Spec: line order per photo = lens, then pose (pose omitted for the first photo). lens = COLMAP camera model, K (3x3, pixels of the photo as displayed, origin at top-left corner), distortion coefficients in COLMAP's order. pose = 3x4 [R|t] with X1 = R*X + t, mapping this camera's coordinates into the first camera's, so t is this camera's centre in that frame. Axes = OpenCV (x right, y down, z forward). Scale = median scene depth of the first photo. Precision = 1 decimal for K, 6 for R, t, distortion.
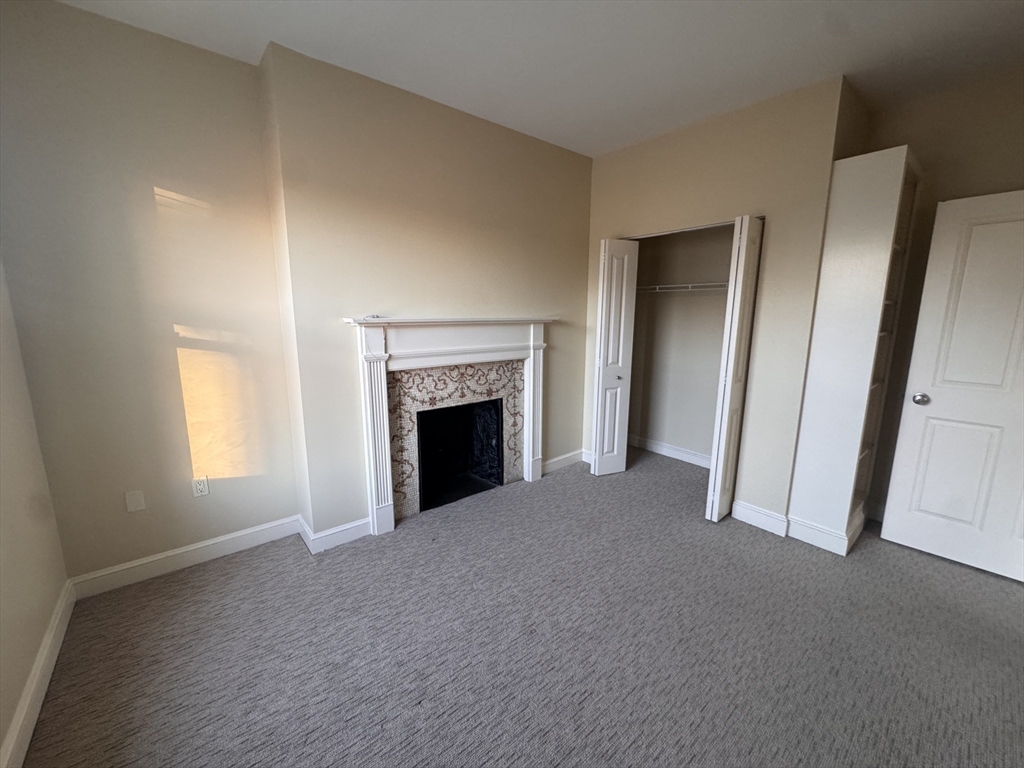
lens RADIAL K [[409.0, 0, 514.8], [0, 409.0, 385.4], [0, 0, 1]] dist [-0.002804, 0.000124]
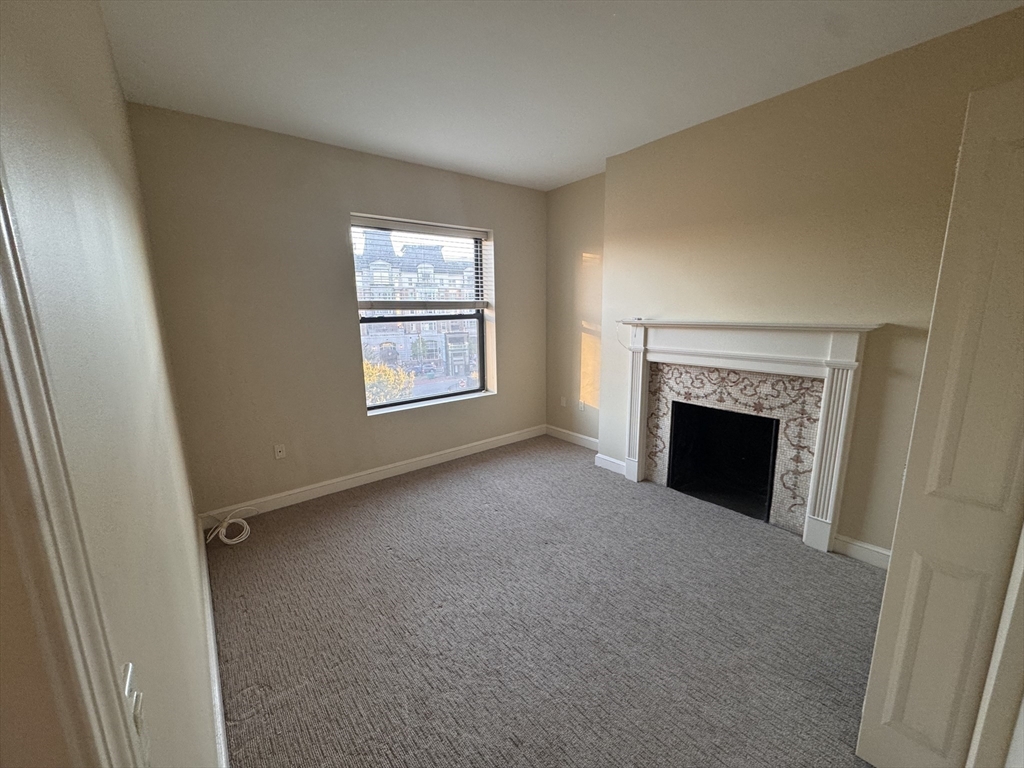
lens RADIAL K [[409.0, 0, 513.6], [0, 409.0, 387.7], [0, 0, 1]] dist [-0.002804, 0.000124]
pose [[-0.014208, 0.188702, -0.981932, 0.876253], [-0.161586, 0.968690, 0.188496, -0.113699], [0.986756, 0.161344, 0.016728, 0.508351]]
